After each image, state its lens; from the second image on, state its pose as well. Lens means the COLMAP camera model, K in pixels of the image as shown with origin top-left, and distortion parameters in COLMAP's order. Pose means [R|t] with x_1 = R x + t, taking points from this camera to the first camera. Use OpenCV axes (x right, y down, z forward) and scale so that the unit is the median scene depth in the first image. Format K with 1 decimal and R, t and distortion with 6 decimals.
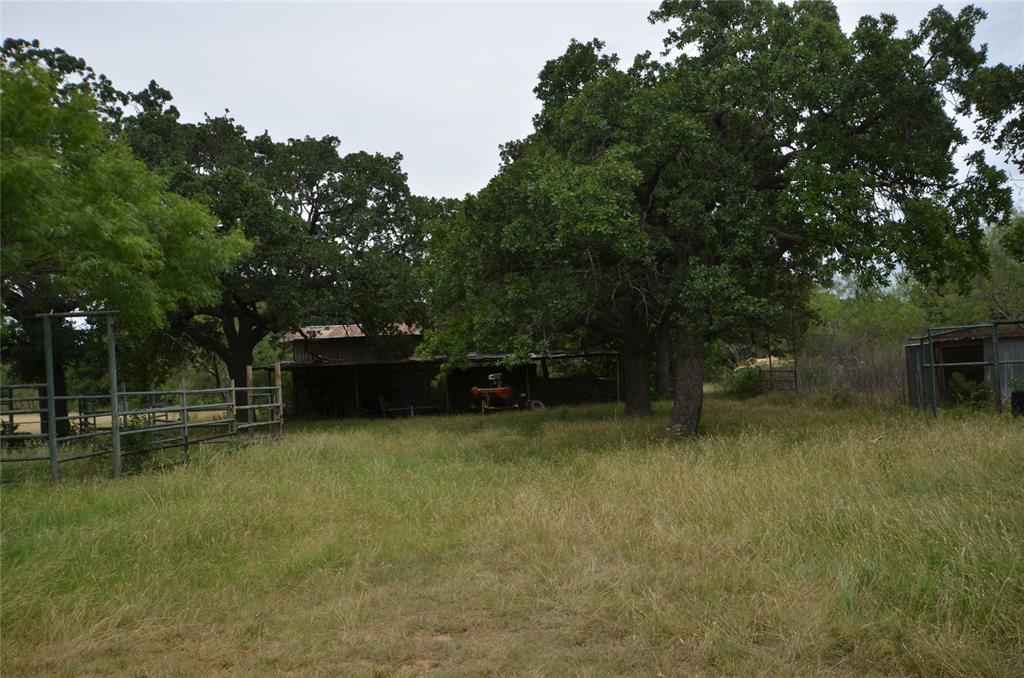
lens RADIAL K [[885.2, 0, 511.8], [0, 885.2, 346.6], [0, 0, 1]] dist [0.001218, 0.000447]
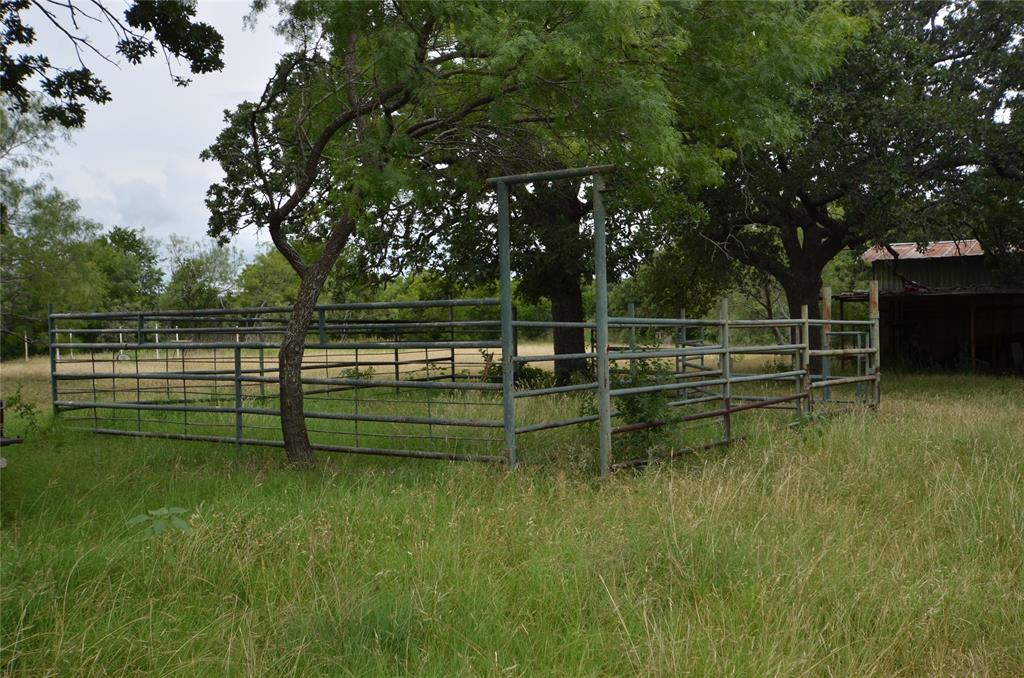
lens RADIAL K [[975.3, 0, 512.1], [0, 975.3, 342.6], [0, 0, 1]] dist [0.009827, 0.000000]
pose [[0.839156, 0.047047, -0.541852, -0.088785], [-0.012128, 0.997623, 0.067838, 0.014248], [0.543755, -0.050355, 0.837732, 0.244103]]
